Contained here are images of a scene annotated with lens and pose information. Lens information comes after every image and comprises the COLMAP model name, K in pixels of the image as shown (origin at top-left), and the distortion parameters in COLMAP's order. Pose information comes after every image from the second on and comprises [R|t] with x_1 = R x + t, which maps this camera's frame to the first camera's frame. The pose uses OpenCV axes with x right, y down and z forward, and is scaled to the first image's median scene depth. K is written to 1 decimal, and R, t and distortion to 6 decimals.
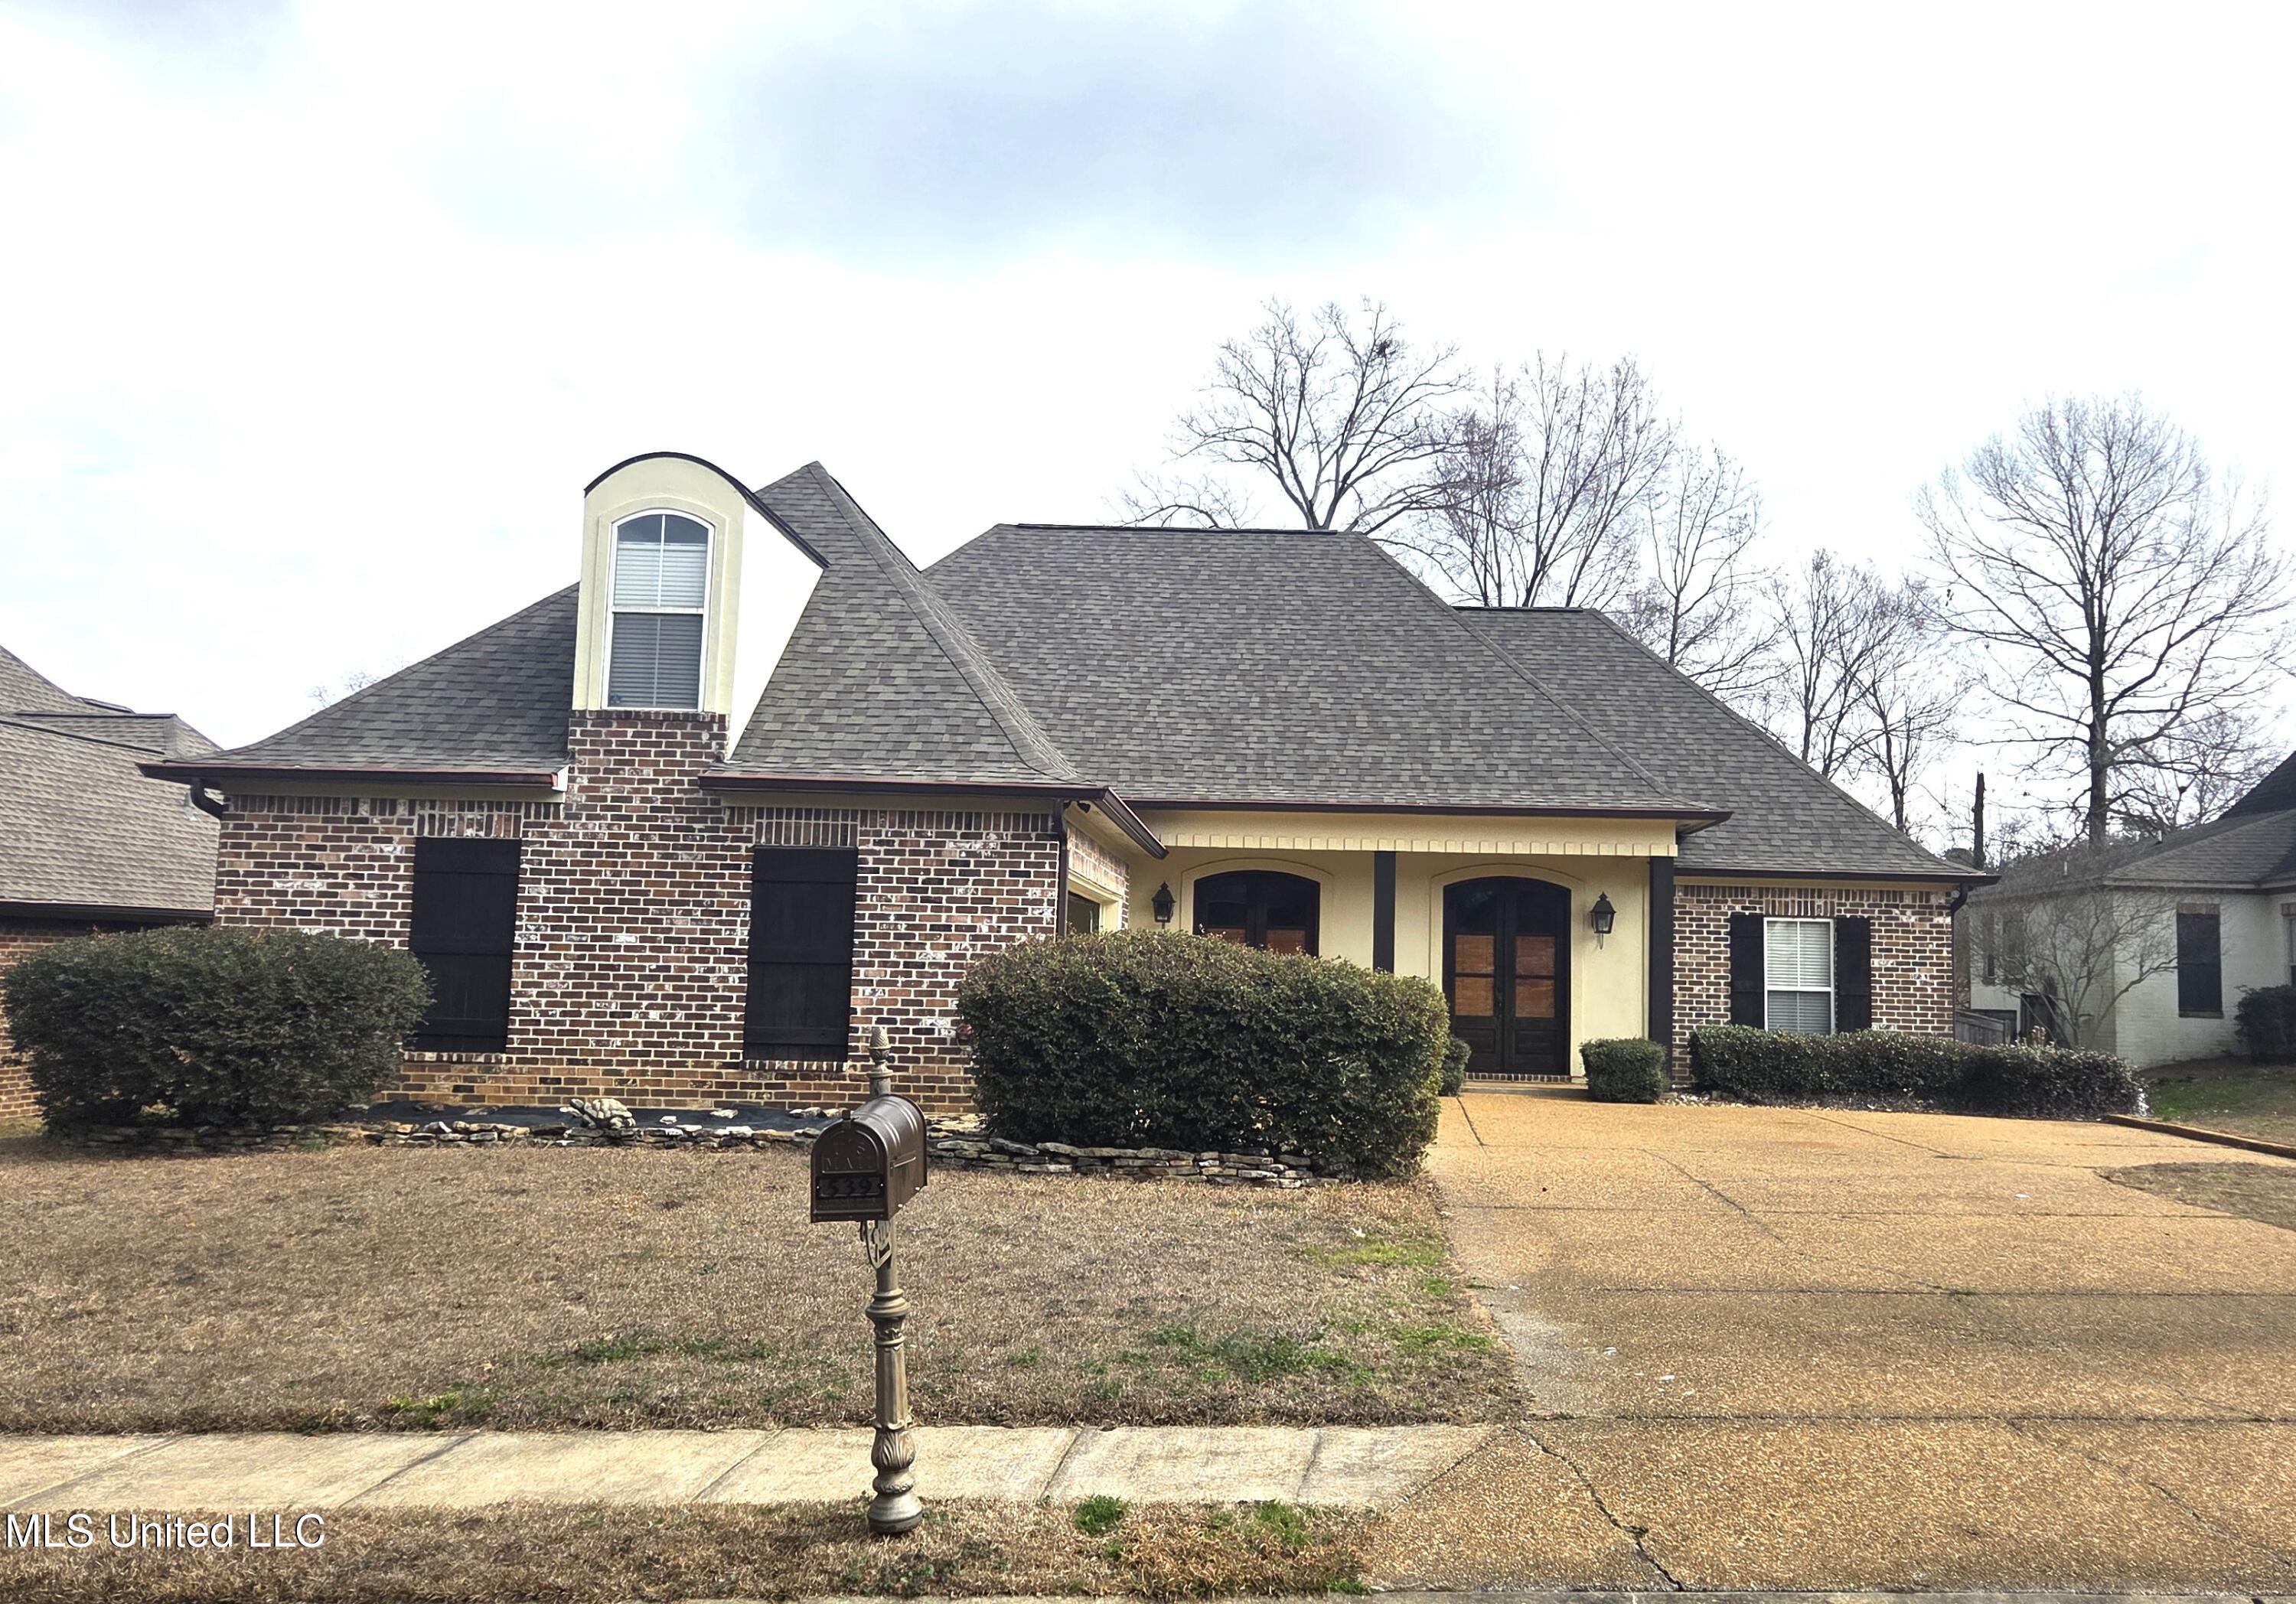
lens RADIAL K [[1959.6, 0, 1148.8], [0, 1959.6, 806.0], [0, 0, 1]] dist [0.038504, -0.001401]
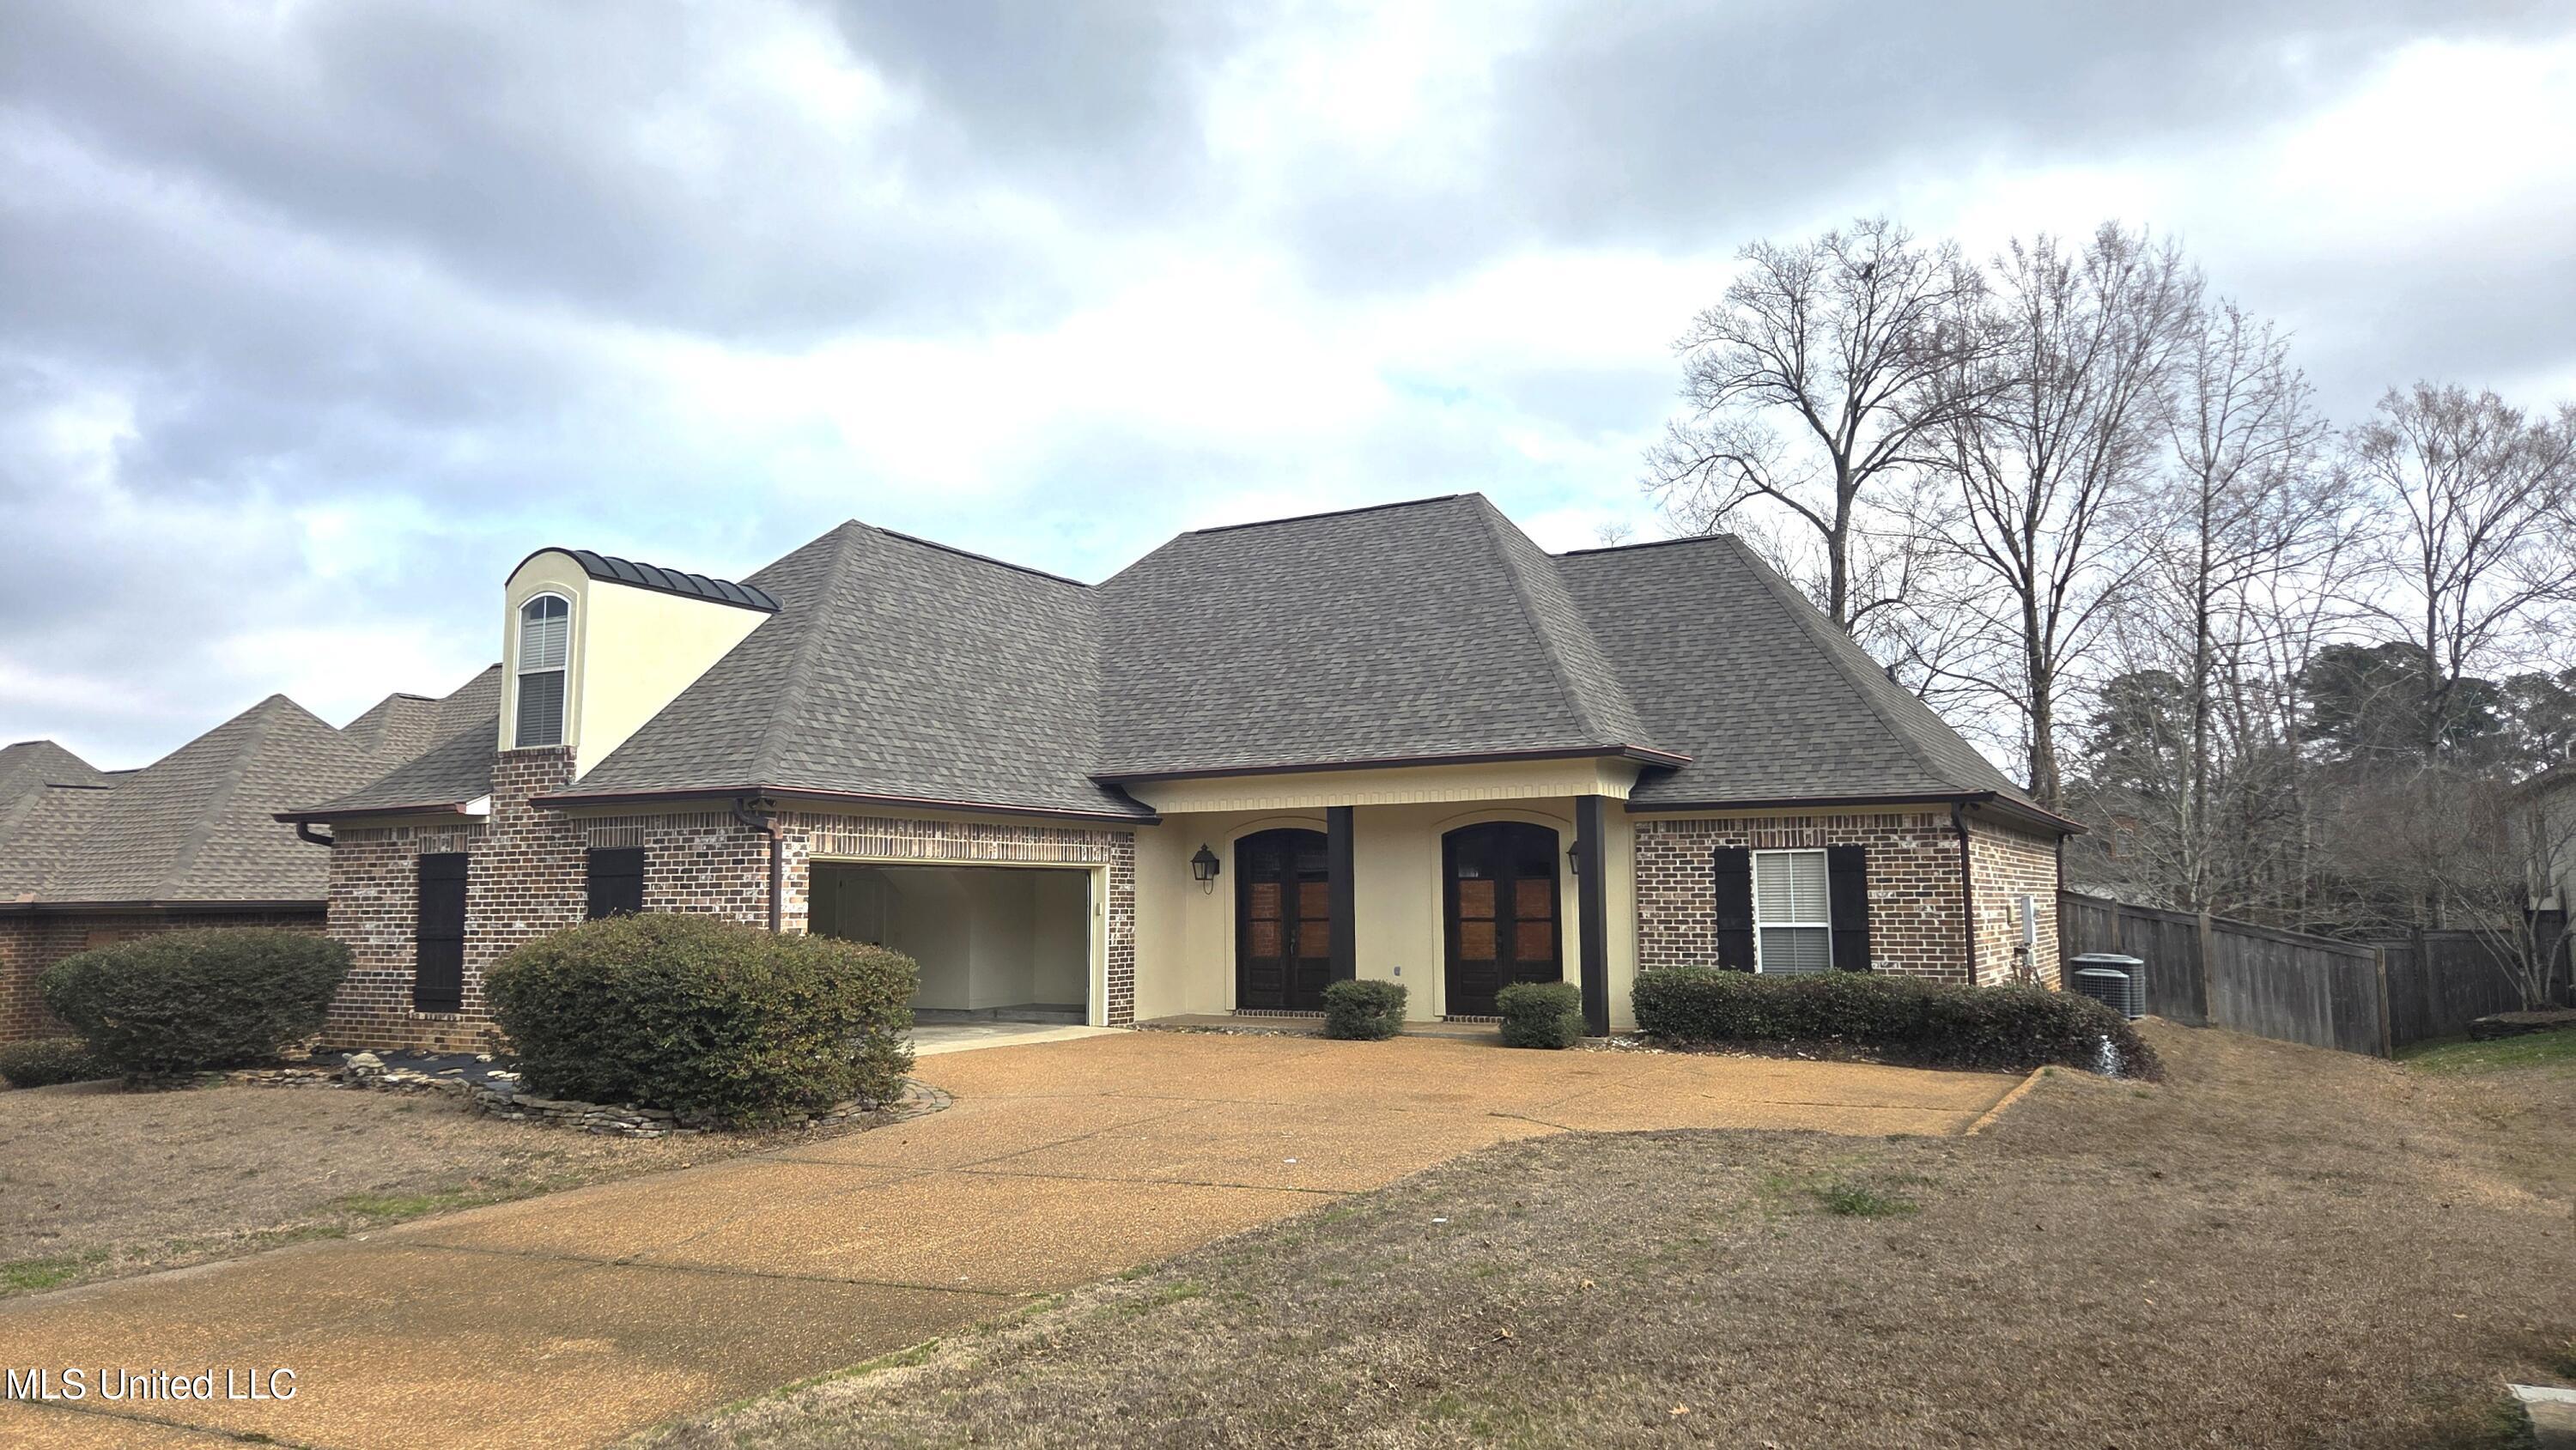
lens RADIAL K [[1738.0, 0, 1287.0], [0, 1738.0, 713.5], [0, 0, 1]] dist [0.036596, -0.018512]
pose [[0.875503, -0.084153, -0.475828, 0.716602], [0.073632, 0.996453, -0.040749, 0.012094], [0.477570, 0.000640, 0.878594, 0.215815]]
